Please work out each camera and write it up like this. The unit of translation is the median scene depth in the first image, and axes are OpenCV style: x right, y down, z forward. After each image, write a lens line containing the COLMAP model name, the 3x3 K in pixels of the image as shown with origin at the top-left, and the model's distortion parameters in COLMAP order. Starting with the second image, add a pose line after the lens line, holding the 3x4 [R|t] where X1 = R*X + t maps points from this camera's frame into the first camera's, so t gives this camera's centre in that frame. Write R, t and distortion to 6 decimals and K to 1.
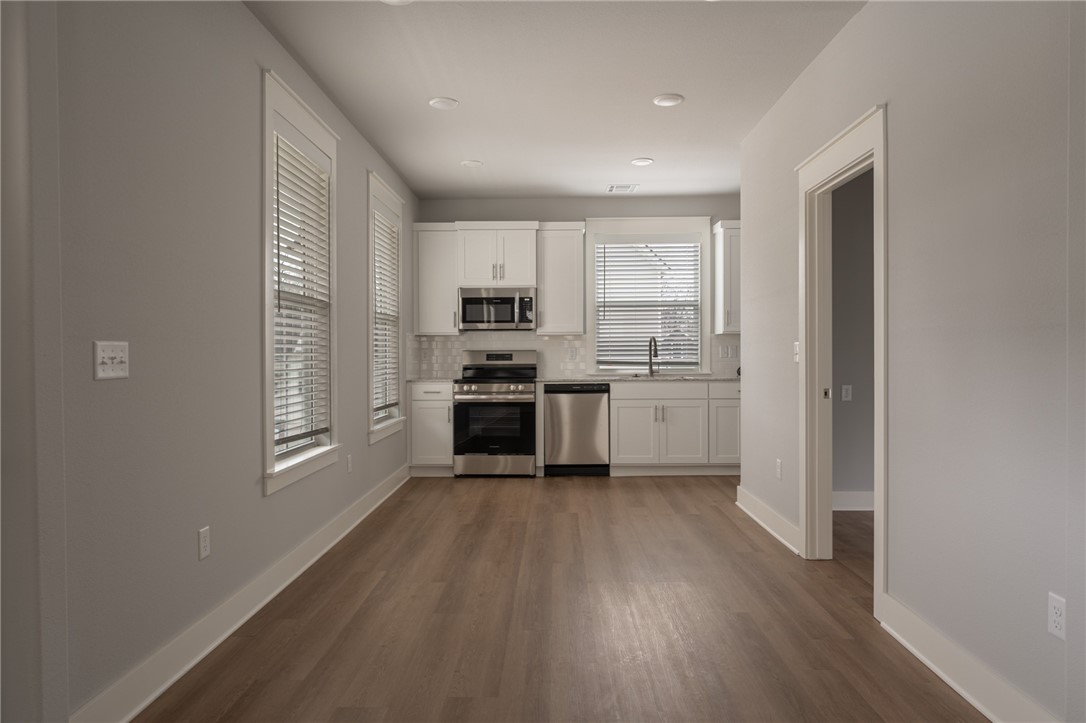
lens RADIAL K [[703.6, 0, 543.0], [0, 703.6, 361.5], [0, 0, 1]] dist [0.000539, 0.000076]
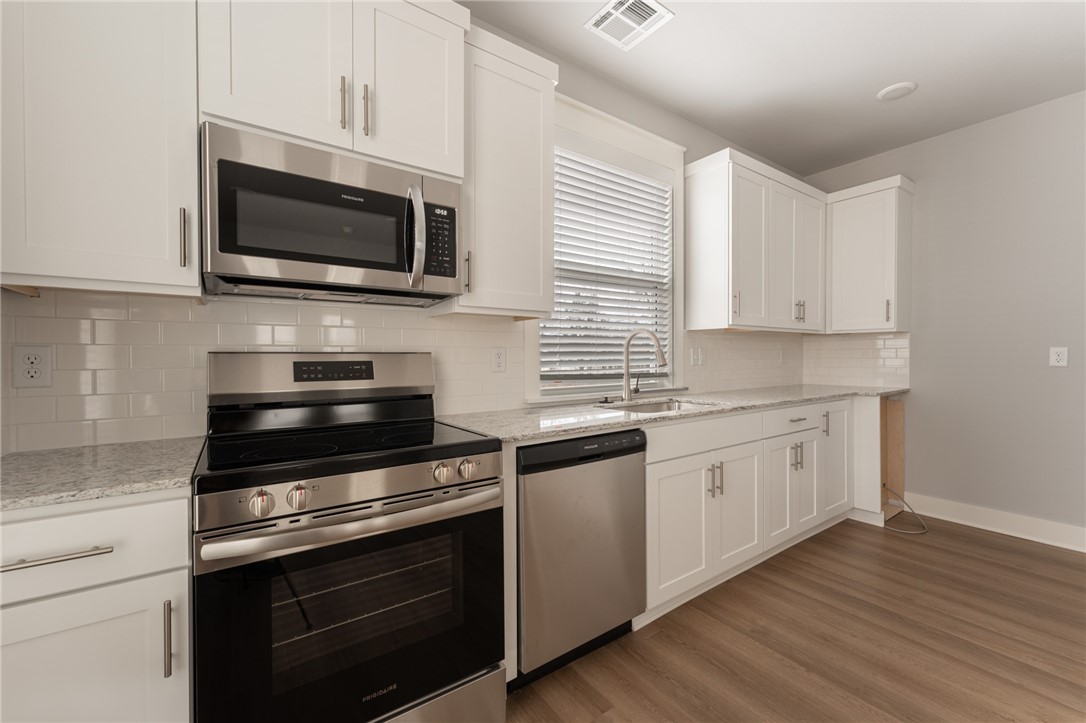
lens RADIAL K [[435.9, 0, 538.2], [0, 435.9, 361.2], [0, 0, 1]] dist [-0.000247, -0.000235]
pose [[0.803895, -0.006191, 0.594740, -0.116619], [0.006437, 0.999978, 0.001708, -0.011410], [-0.594737, 0.002455, 0.803917, 0.789523]]
